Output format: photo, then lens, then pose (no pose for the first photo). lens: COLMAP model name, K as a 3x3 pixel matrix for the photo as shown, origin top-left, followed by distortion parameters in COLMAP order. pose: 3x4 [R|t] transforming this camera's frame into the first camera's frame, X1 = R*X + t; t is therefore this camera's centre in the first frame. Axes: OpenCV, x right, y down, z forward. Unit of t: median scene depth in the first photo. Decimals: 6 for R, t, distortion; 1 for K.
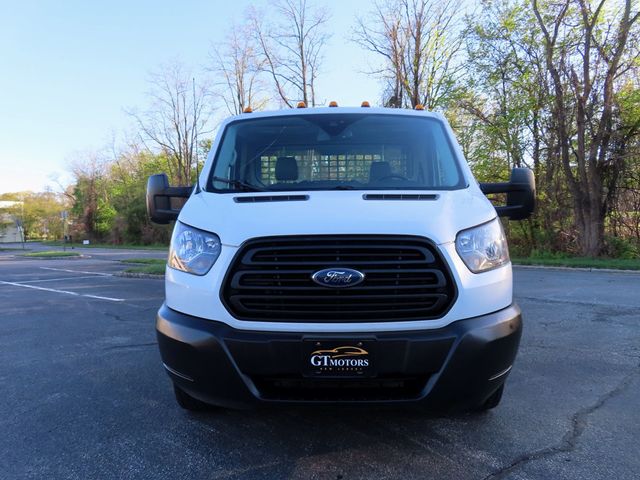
lens RADIAL K [[455.8, 0, 319.4], [0, 455.8, 243.0], [0, 0, 1]] dist [-0.031195, 0.024349]
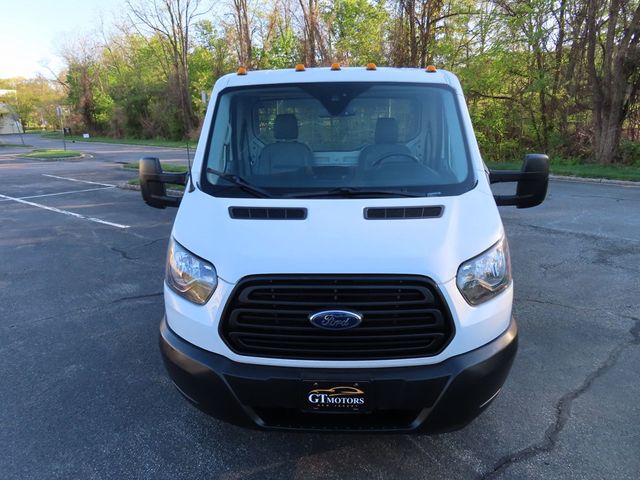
lens RADIAL K [[455.8, 0, 319.2], [0, 455.8, 242.2], [0, 0, 1]] dist [-0.031195, 0.024349]
pose [[0.999921, 0.000043, -0.012605, 0.012268], [0.002970, 0.971047, 0.238870, -0.223878], [0.012250, -0.238889, 0.970970, 0.048685]]
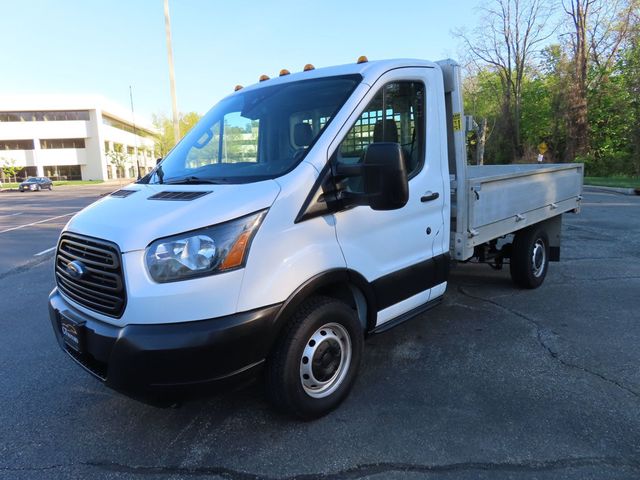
lens RADIAL K [[455.8, 0, 317.1], [0, 455.8, 239.8], [0, 0, 1]] dist [-0.031195, 0.024349]
pose [[0.736478, 0.089938, -0.670456, 0.932627], [0.022388, 0.987339, 0.157039, -0.129298], [0.676091, -0.130666, 0.725140, 0.378010]]
